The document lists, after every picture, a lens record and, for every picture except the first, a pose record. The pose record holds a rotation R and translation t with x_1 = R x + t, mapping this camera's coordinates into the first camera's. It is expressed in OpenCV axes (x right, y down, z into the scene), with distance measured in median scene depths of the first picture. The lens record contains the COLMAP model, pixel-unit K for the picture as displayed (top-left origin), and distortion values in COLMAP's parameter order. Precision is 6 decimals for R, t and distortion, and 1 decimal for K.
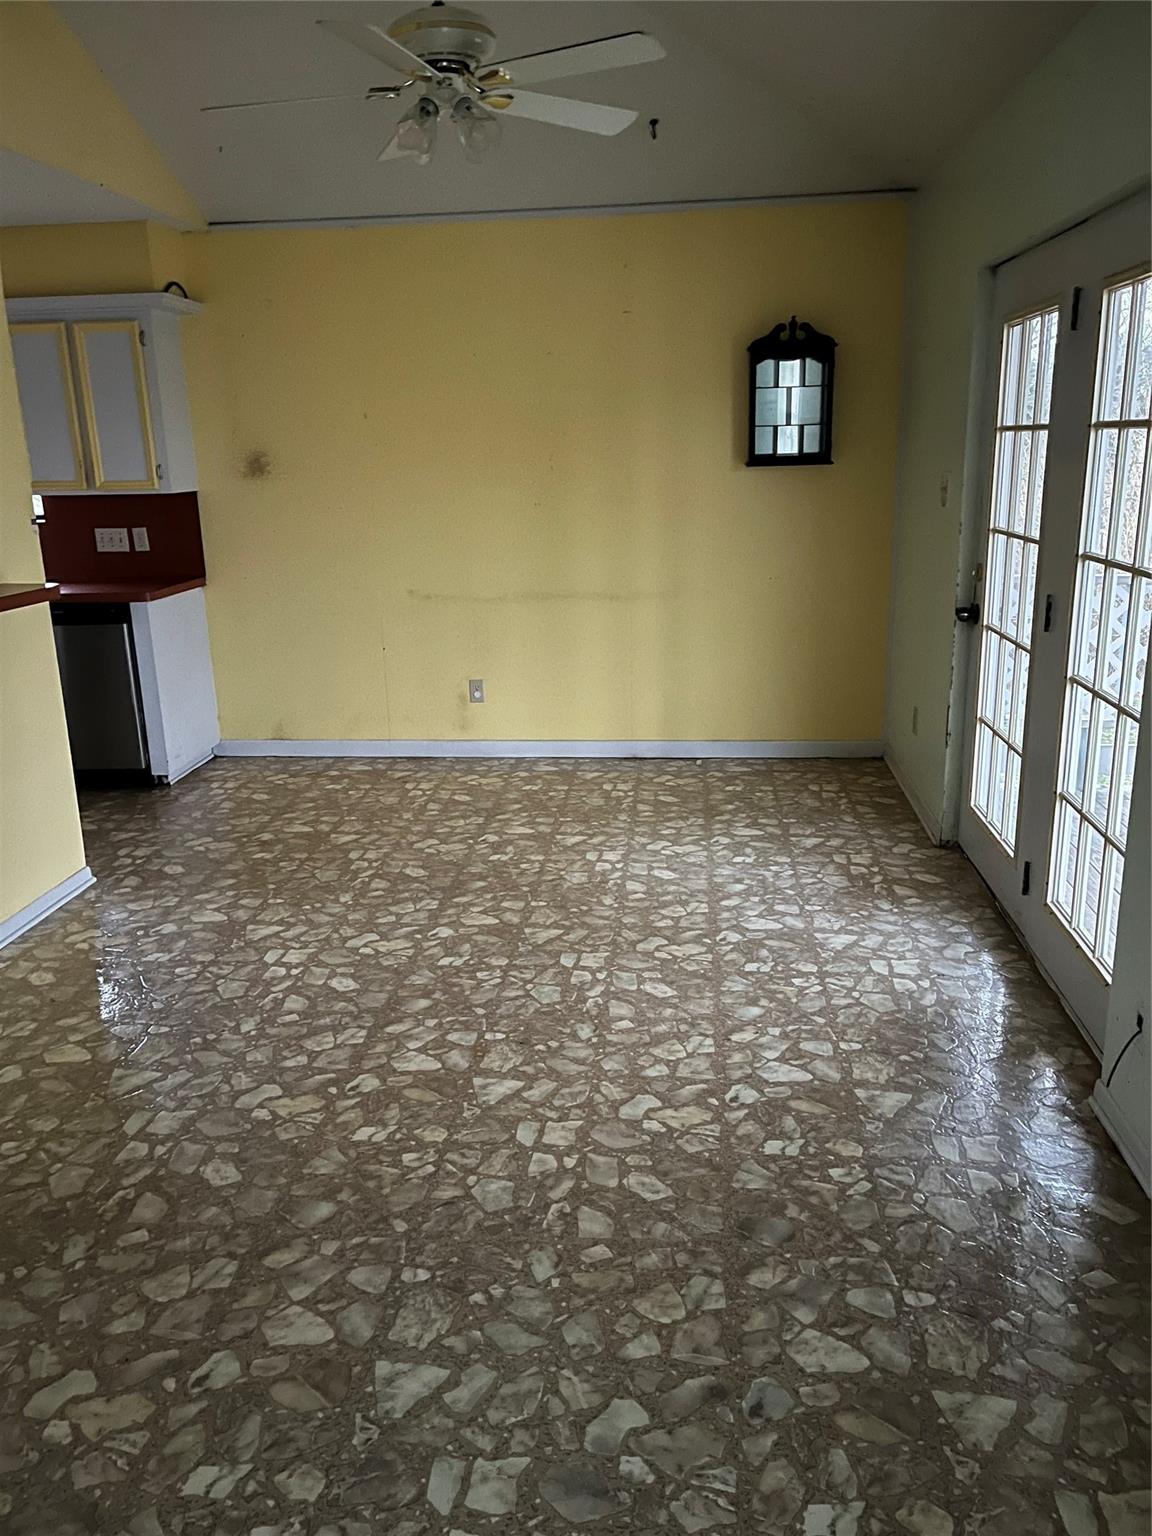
lens RADIAL K [[1151.8, 0, 566.5], [0, 1151.8, 747.4], [0, 0, 1]] dist [0.067245, -0.086795]
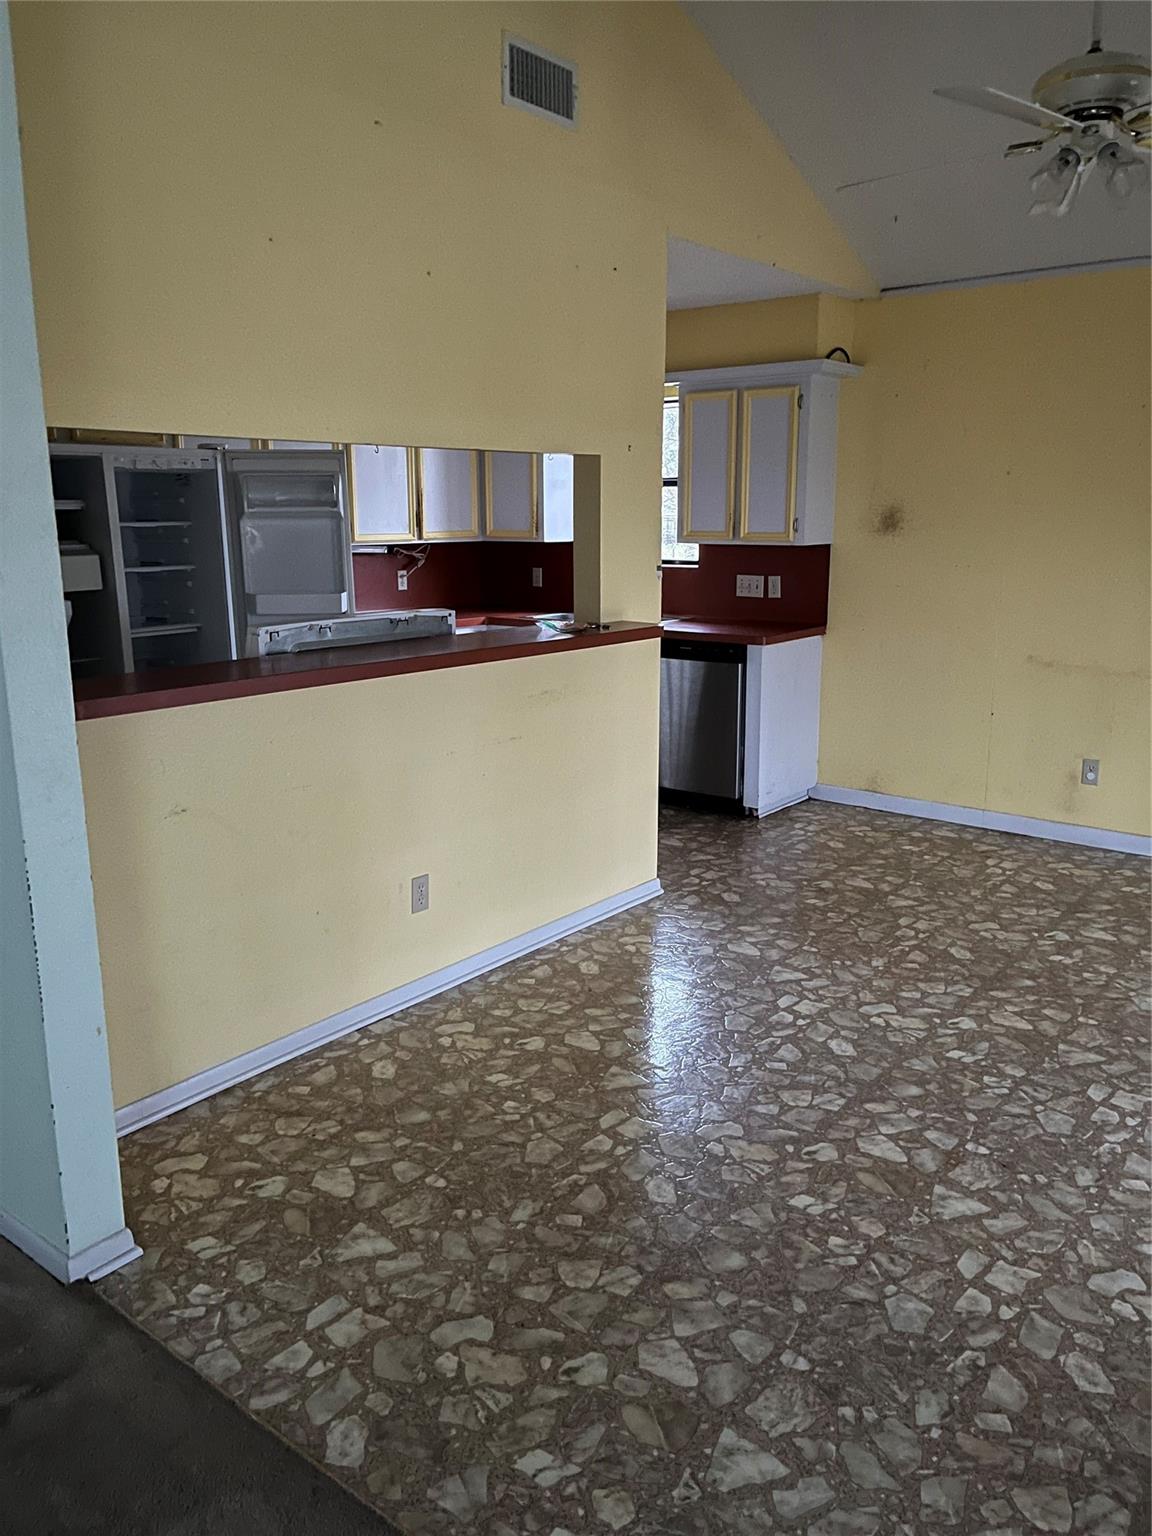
lens RADIAL K [[1151.8, 0, 582.1], [0, 1151.8, 737.0], [0, 0, 1]] dist [0.067245, -0.086795]
pose [[0.841030, 0.129475, -0.525266, 0.119238], [-0.155300, 0.987854, -0.005159, -0.018646], [0.518218, 0.085913, 0.850922, 0.029985]]
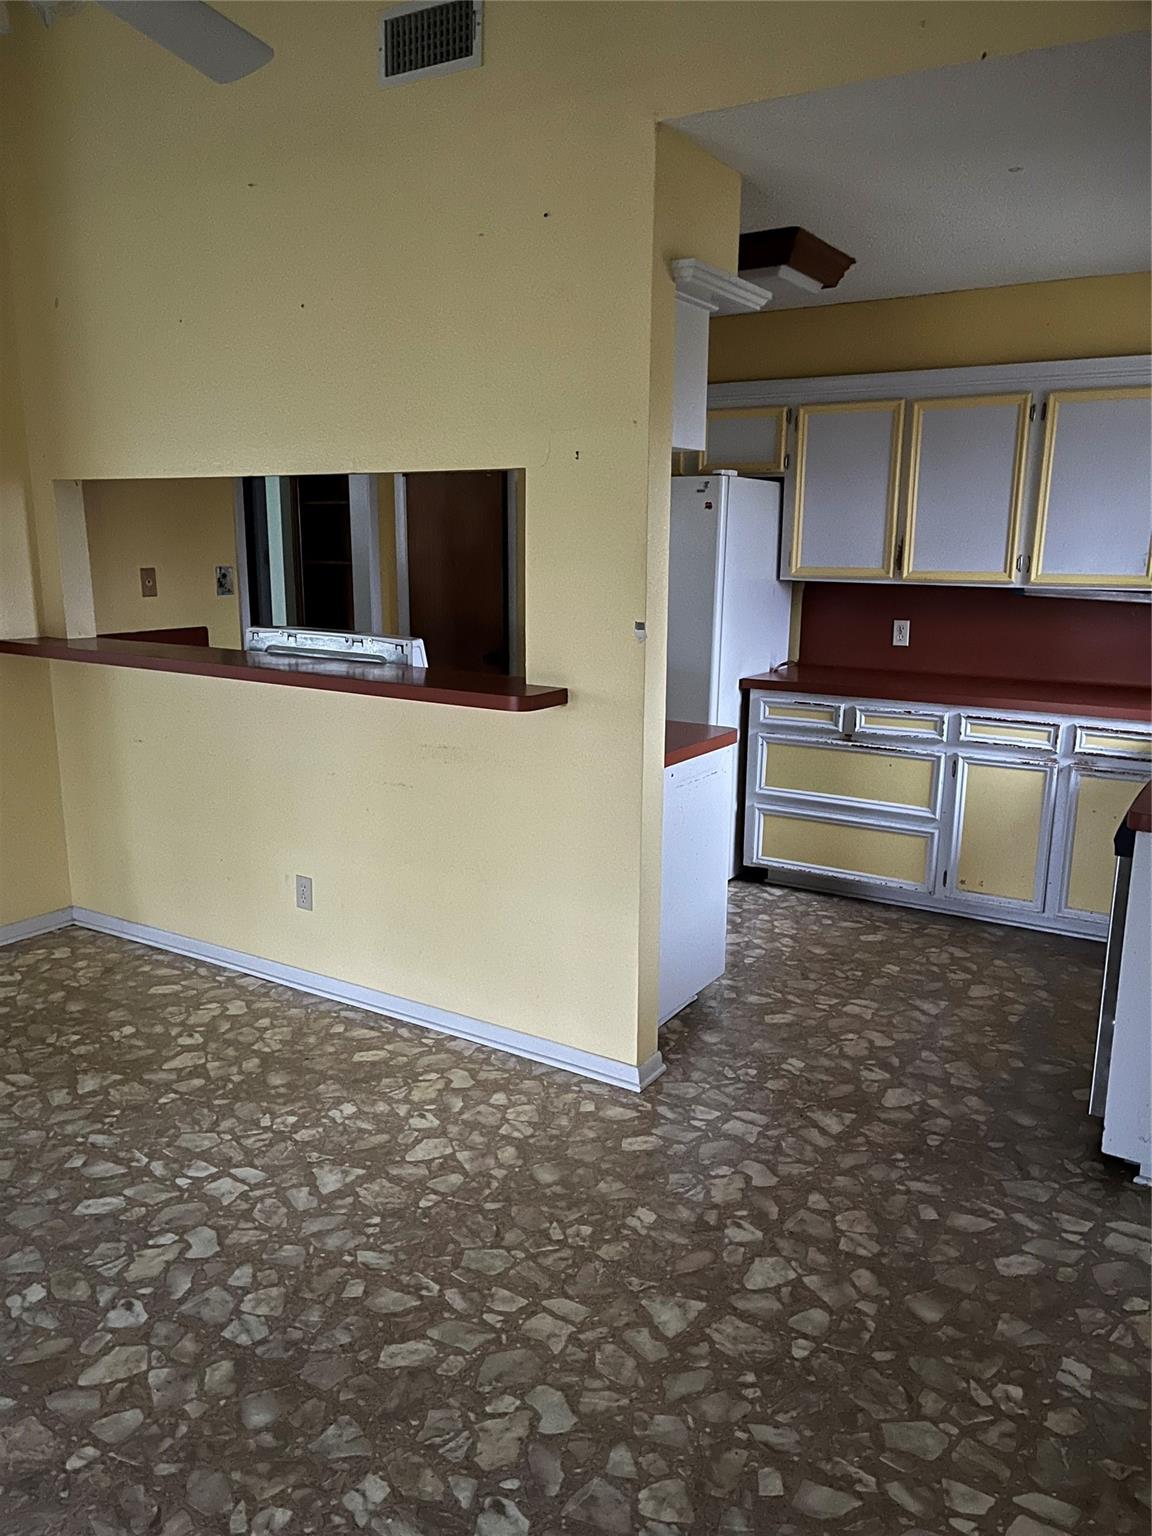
lens RADIAL K [[1151.8, 0, 563.3], [0, 1151.8, 774.0], [0, 0, 1]] dist [0.067245, -0.086795]
pose [[-0.445243, 0.203102, -0.872071, 0.340314], [-0.225029, 0.917297, 0.328525, -0.451128], [0.866672, 0.342514, -0.362716, 1.660406]]
